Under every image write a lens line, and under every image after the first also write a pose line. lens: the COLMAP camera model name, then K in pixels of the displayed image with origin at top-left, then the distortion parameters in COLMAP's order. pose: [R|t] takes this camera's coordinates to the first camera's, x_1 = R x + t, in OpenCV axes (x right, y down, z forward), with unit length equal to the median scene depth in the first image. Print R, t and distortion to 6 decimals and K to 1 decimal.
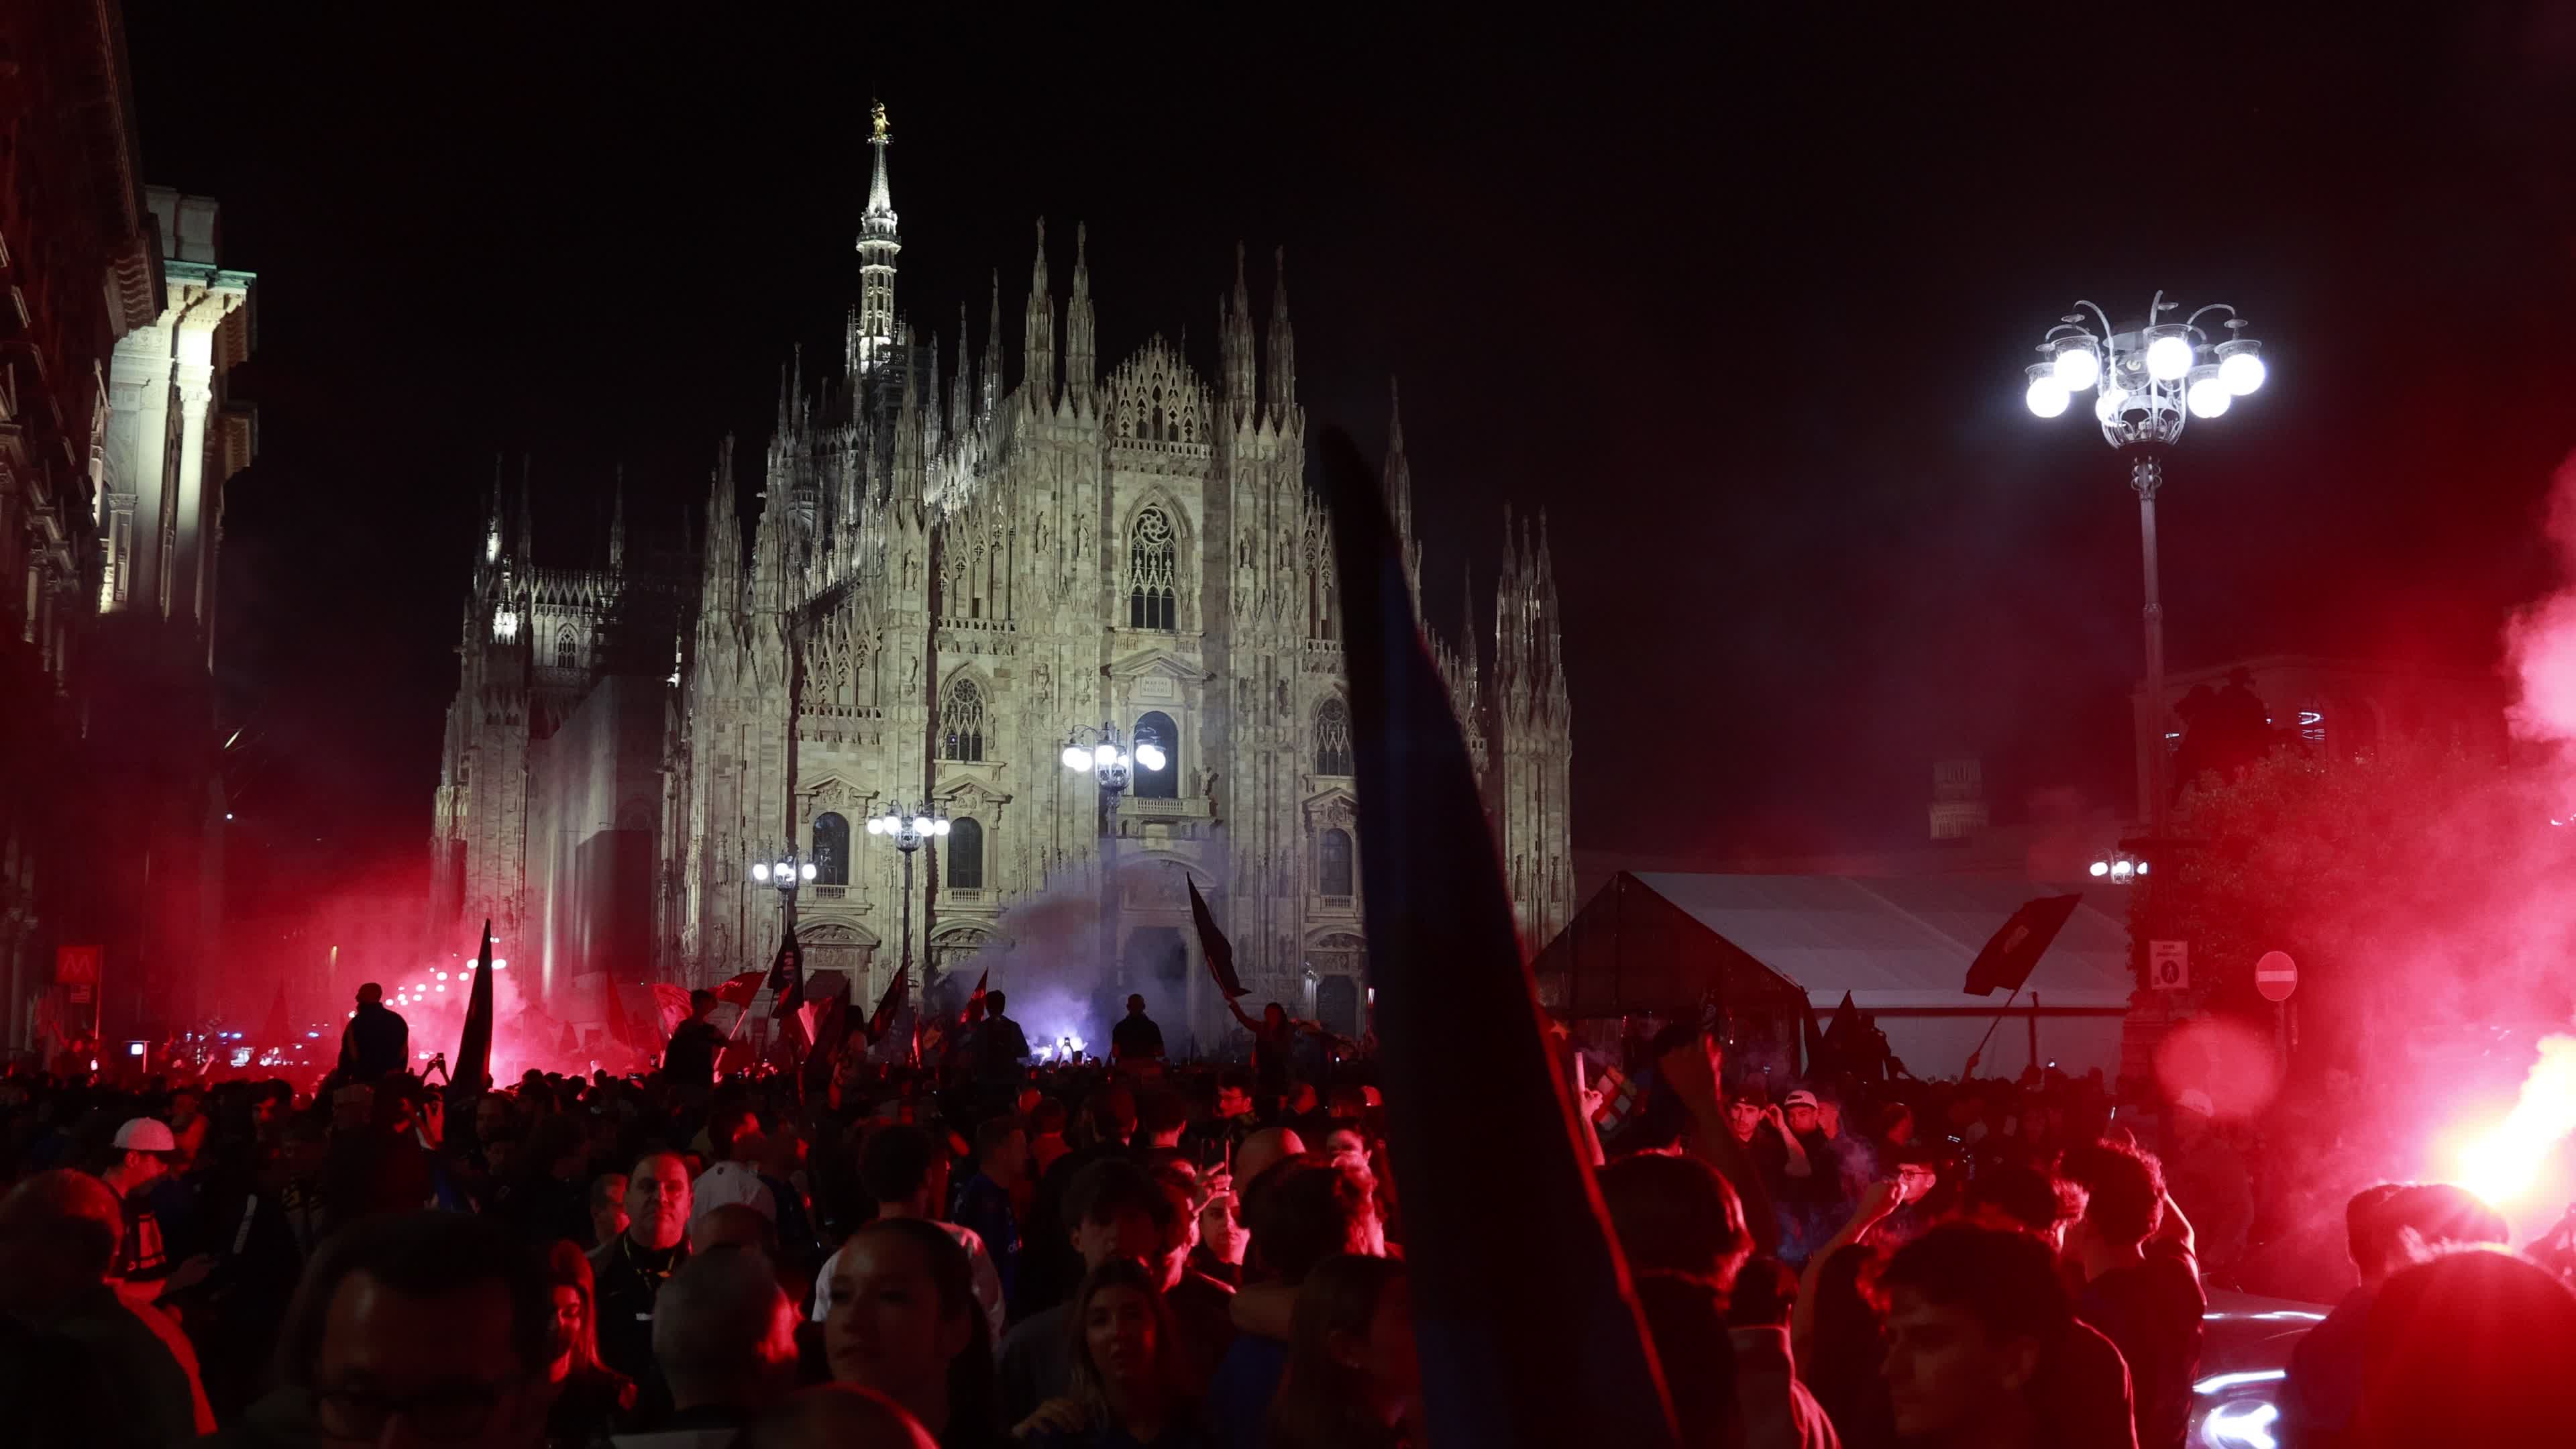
lens RADIAL K [[2490.9, 0, 1320.0], [0, 2490.9, 677.3], [0, 0, 1]] dist [-0.108412, 0.080055]
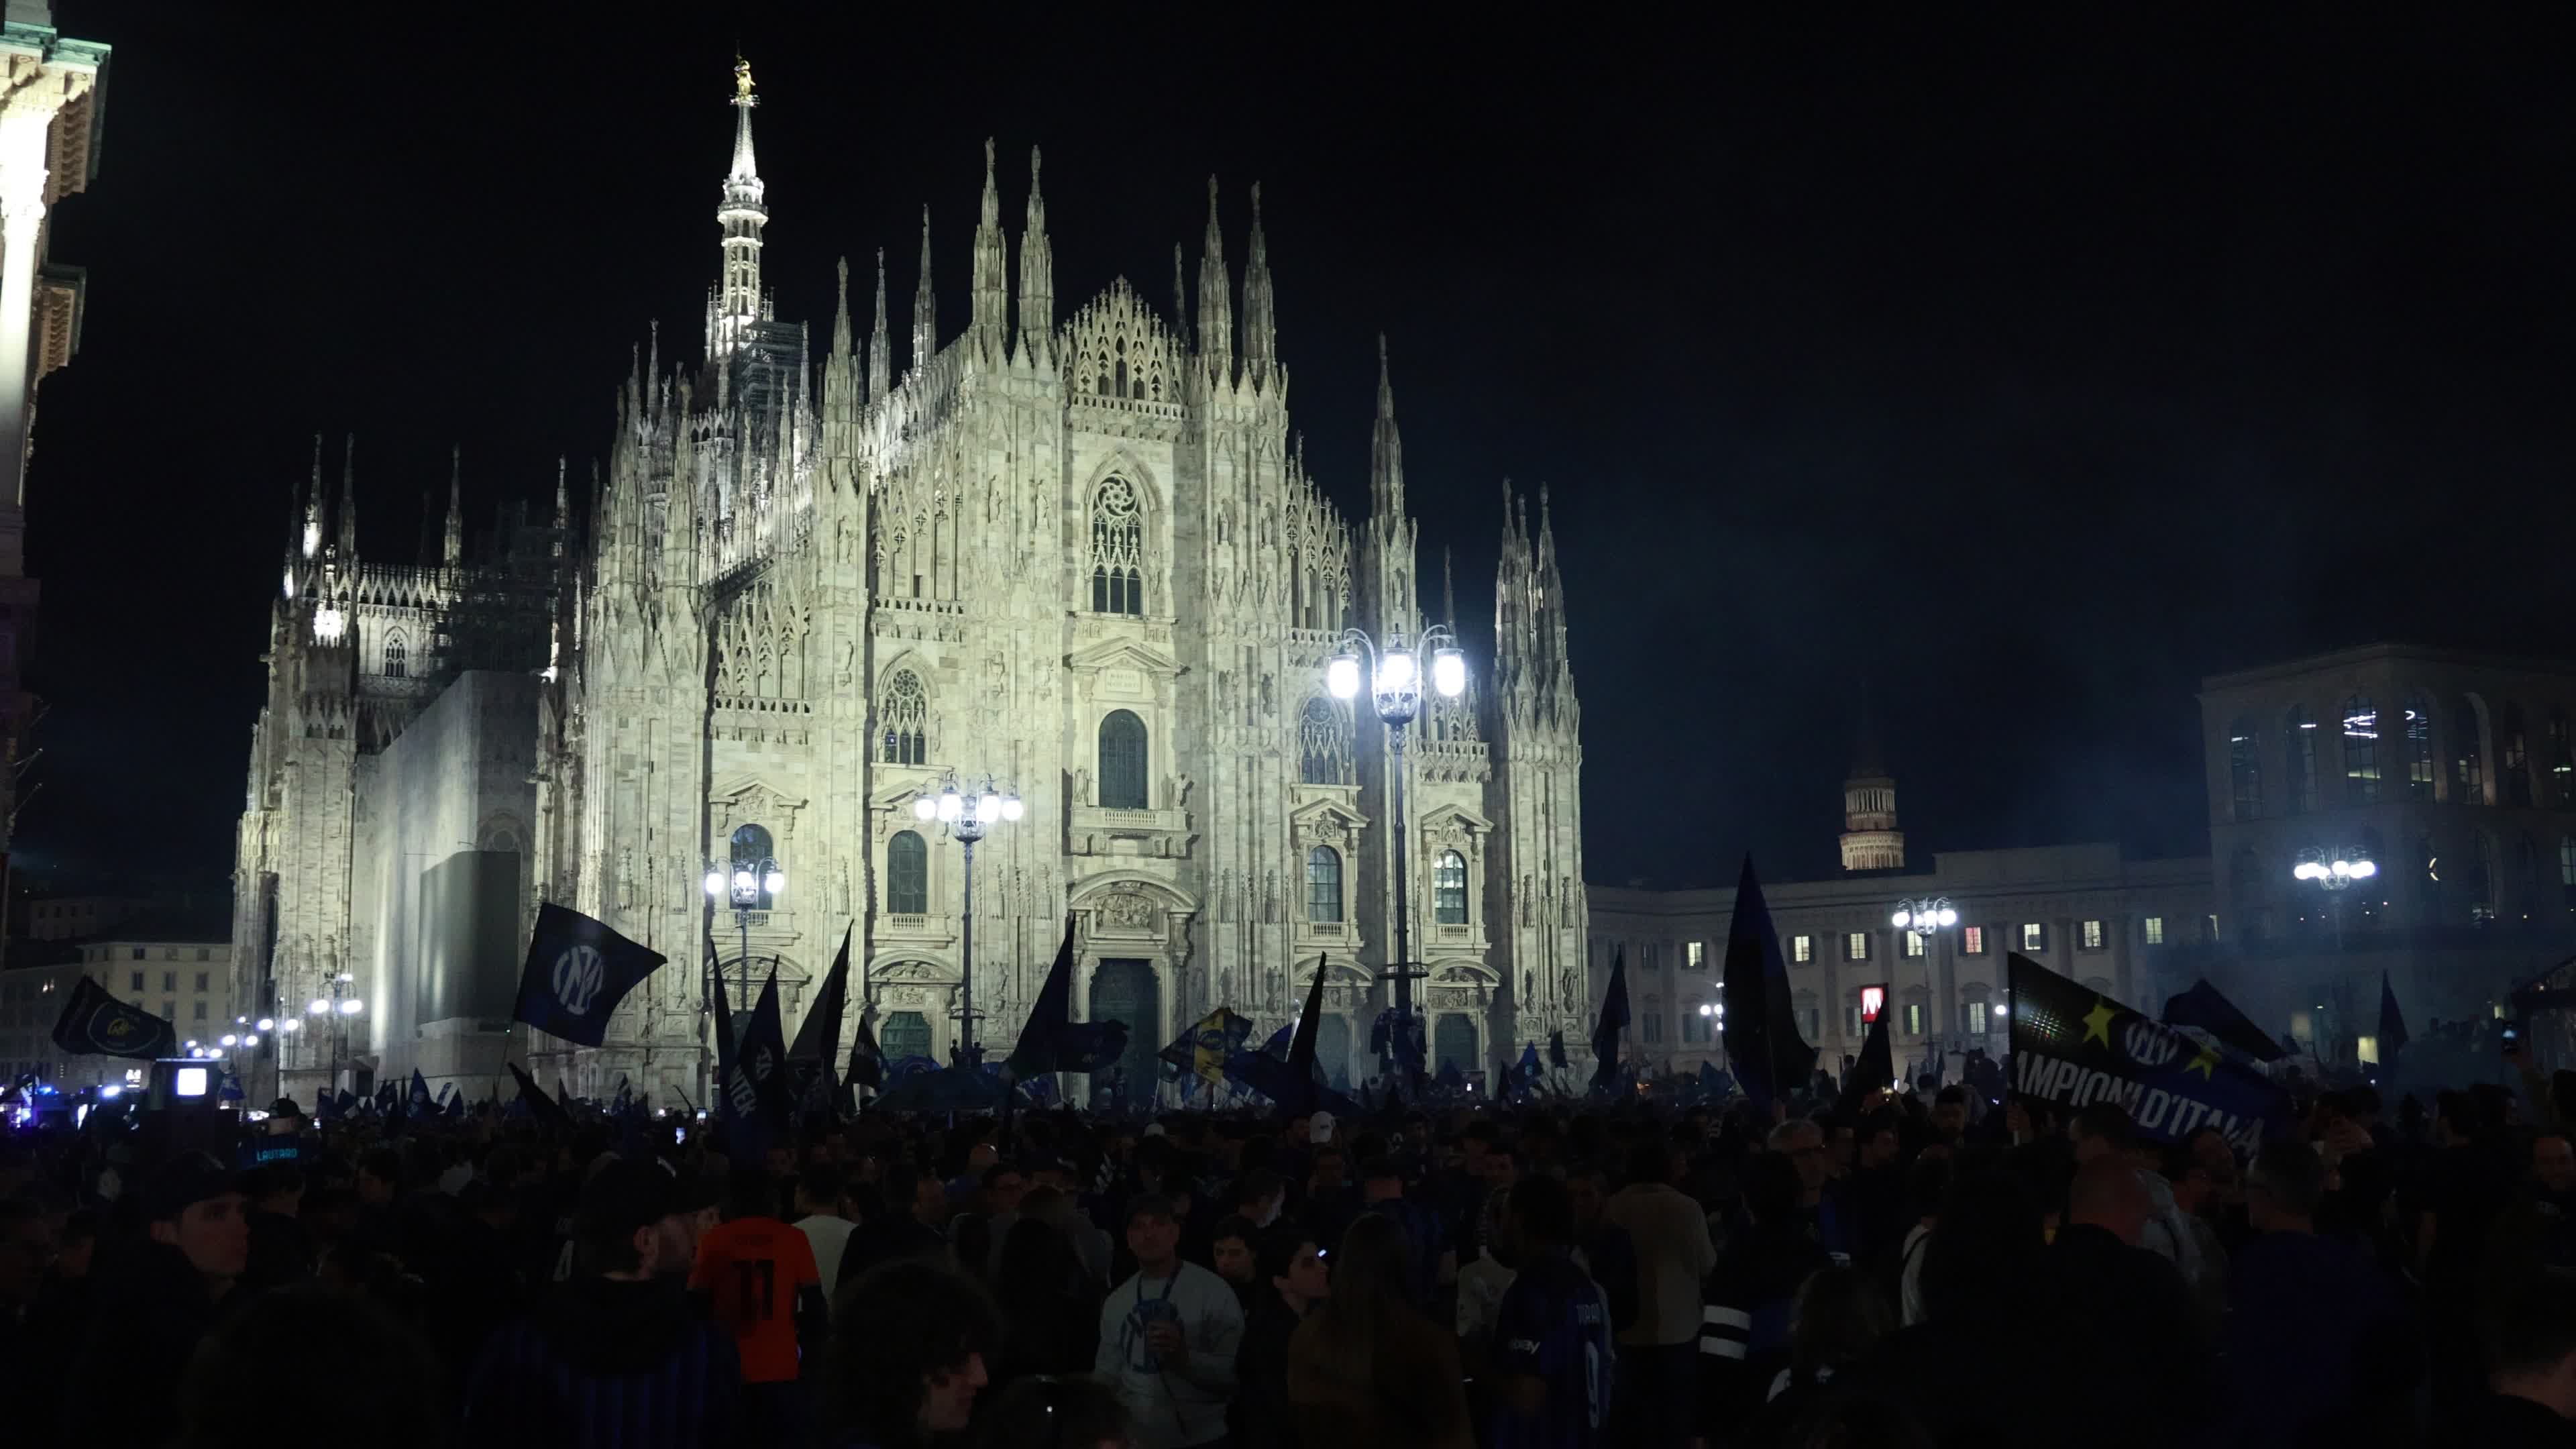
lens RADIAL K [[2495.9, 0, 1327.7], [0, 2495.9, 683.1], [0, 0, 1]] dist [-0.116664, 0.087785]
pose [[0.995874, 0.001843, 0.090728, -0.073642], [-0.000116, 0.999819, -0.019030, 0.021066], [-0.090747, 0.018941, 0.995694, 0.131489]]
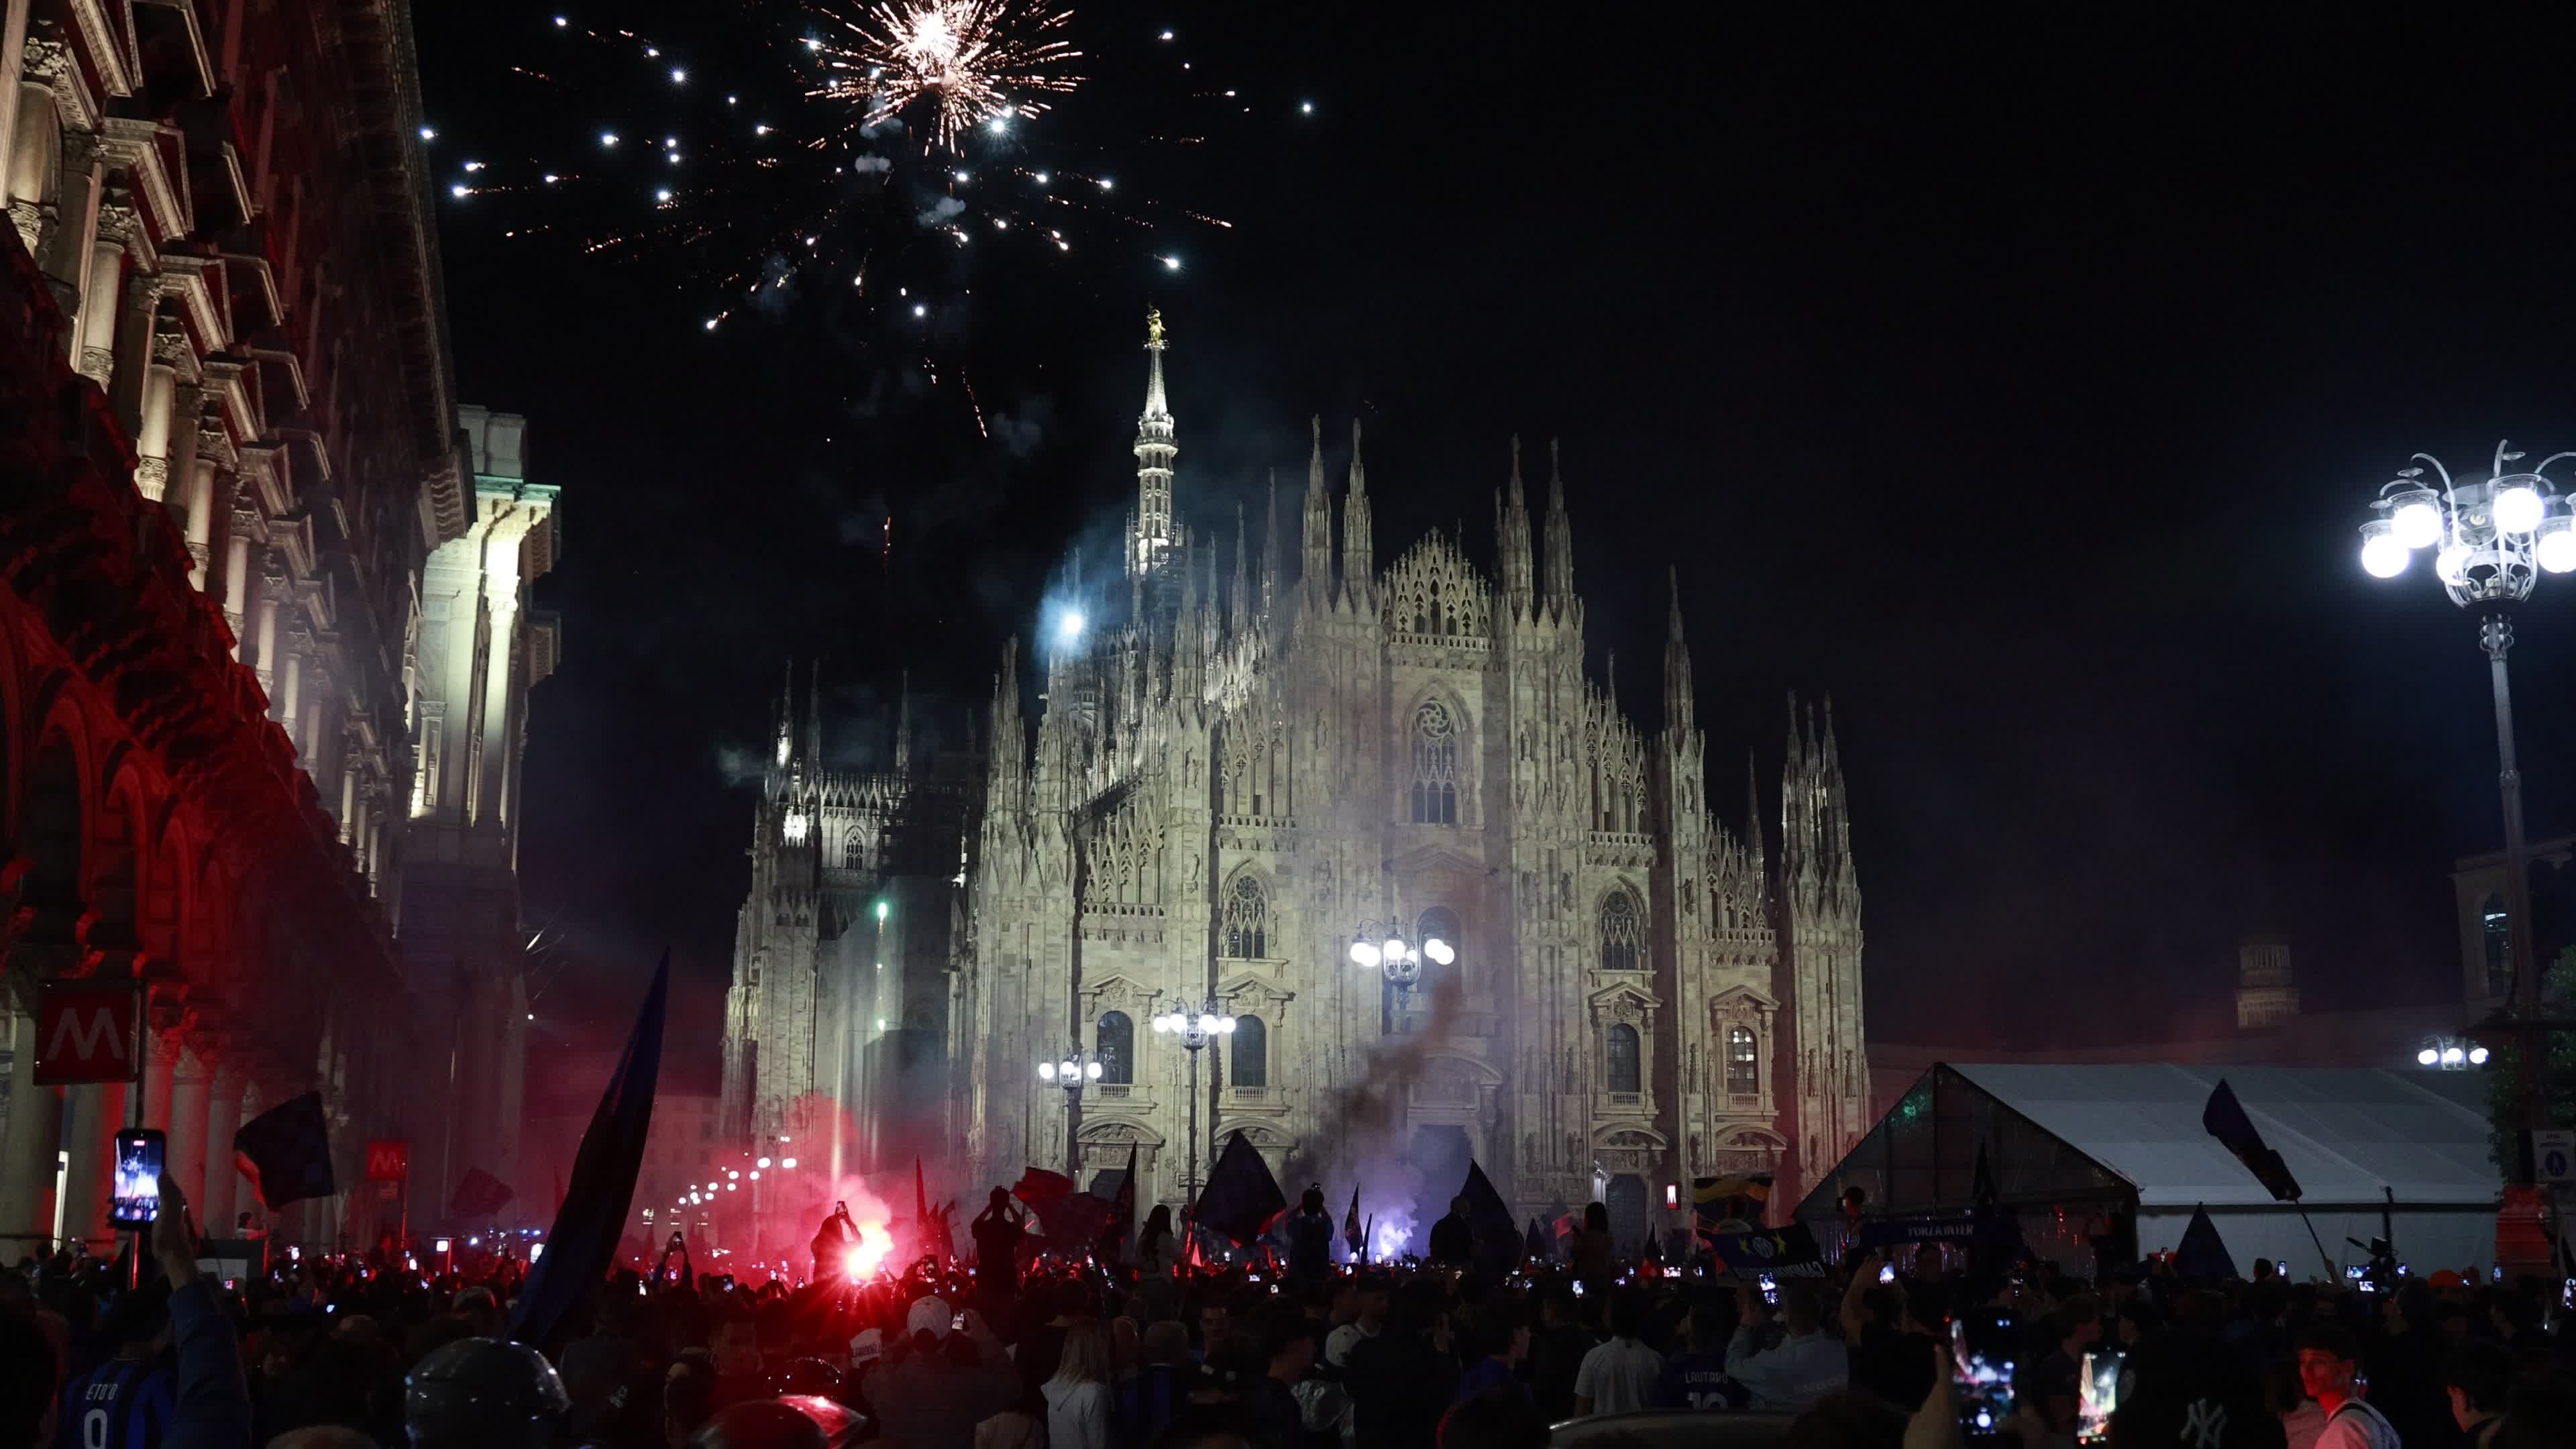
lens RADIAL K [[2495.9, 0, 1327.7], [0, 2495.9, 683.1], [0, 0, 1]] dist [-0.116664, 0.087785]
pose [[0.994100, -0.019745, -0.106657, -0.002089], [0.011572, 0.996986, -0.076709, 0.000606], [0.107851, 0.075022, 0.991332, 0.004059]]
